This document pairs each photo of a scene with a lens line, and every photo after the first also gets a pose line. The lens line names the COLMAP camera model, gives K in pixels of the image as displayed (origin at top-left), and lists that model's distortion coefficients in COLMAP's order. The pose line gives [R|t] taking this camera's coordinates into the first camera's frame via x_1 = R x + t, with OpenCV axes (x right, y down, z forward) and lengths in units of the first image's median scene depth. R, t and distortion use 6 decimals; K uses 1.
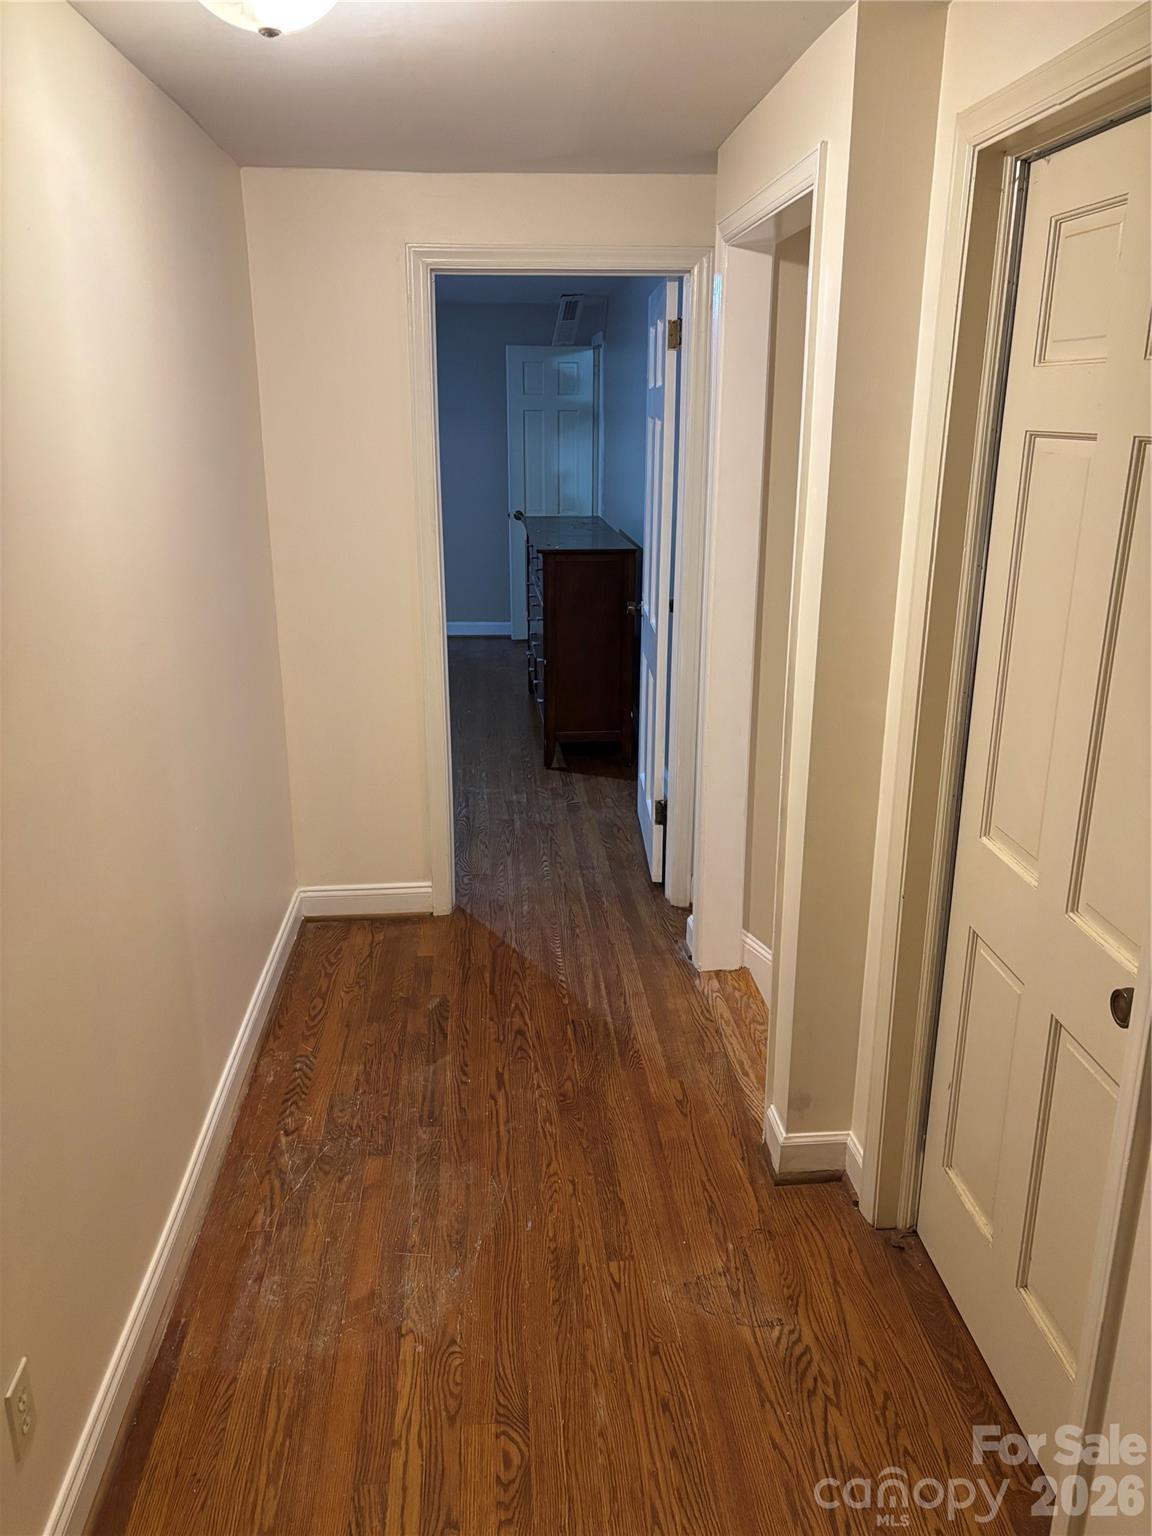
lens RADIAL K [[1159.8, 0, 574.7], [0, 1159.8, 773.3], [0, 0, 1]] dist [0.012580, -0.014255]
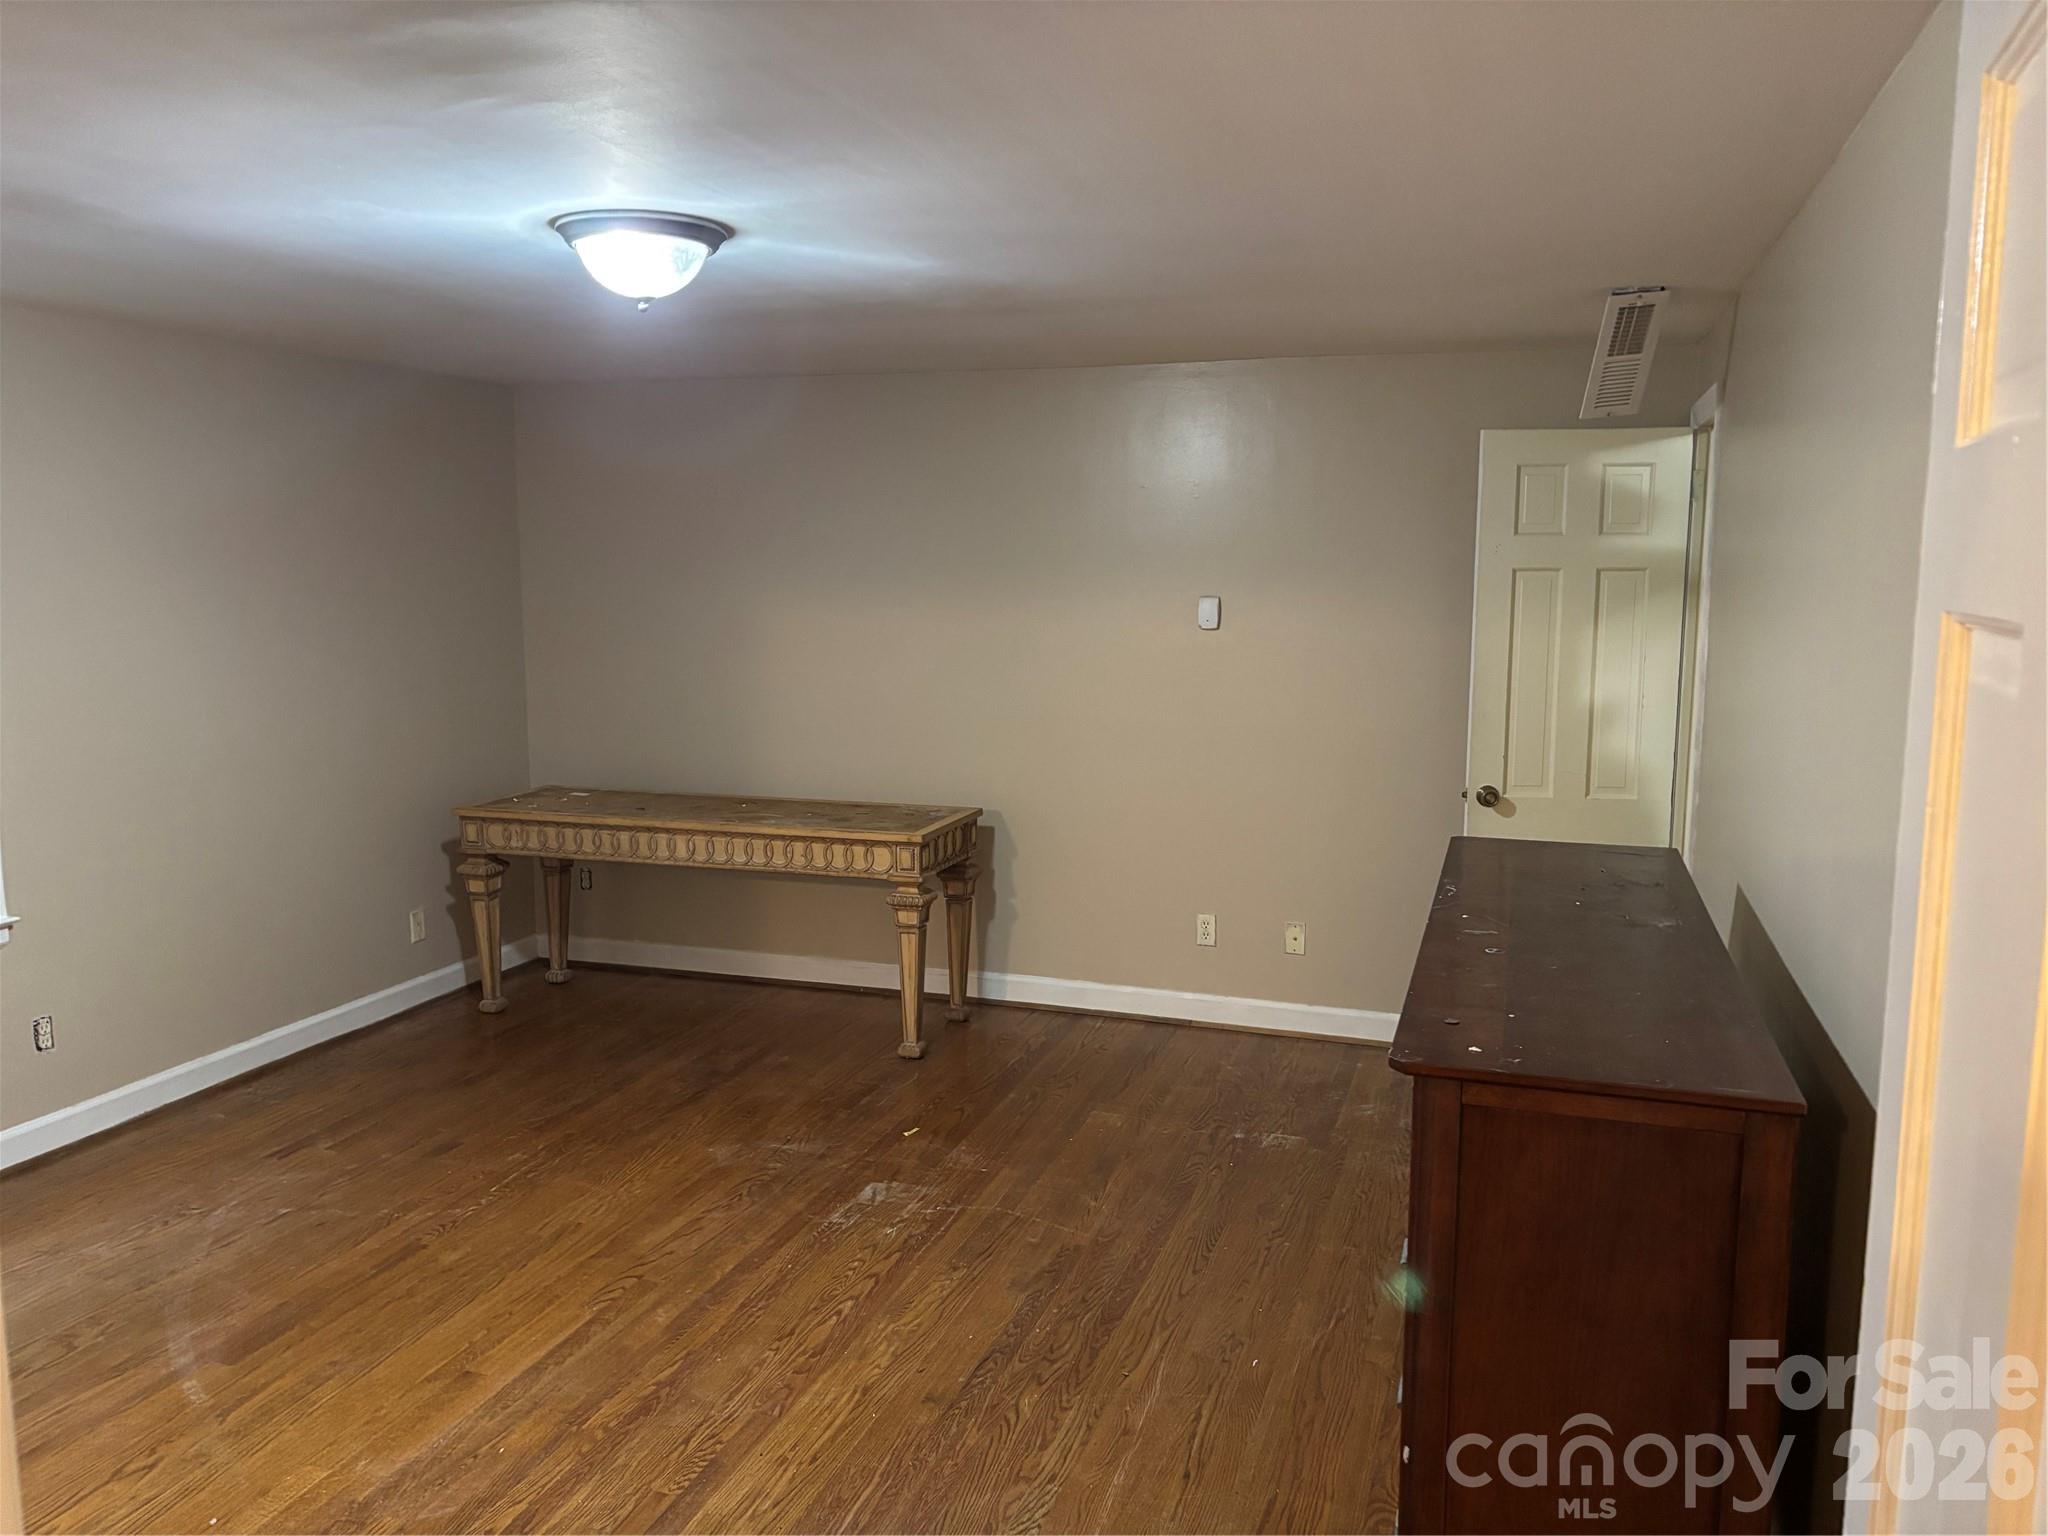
lens RADIAL K [[1546.4, 0, 1015.5], [0, 1546.4, 762.5], [0, 0, 1]] dist [0.012580, -0.014255]
pose [[0.919792, 0.055290, -0.388491, 0.014897], [-0.123896, 0.980300, -0.153821, -0.124414], [0.372334, 0.189616, 0.908523, 0.402714]]
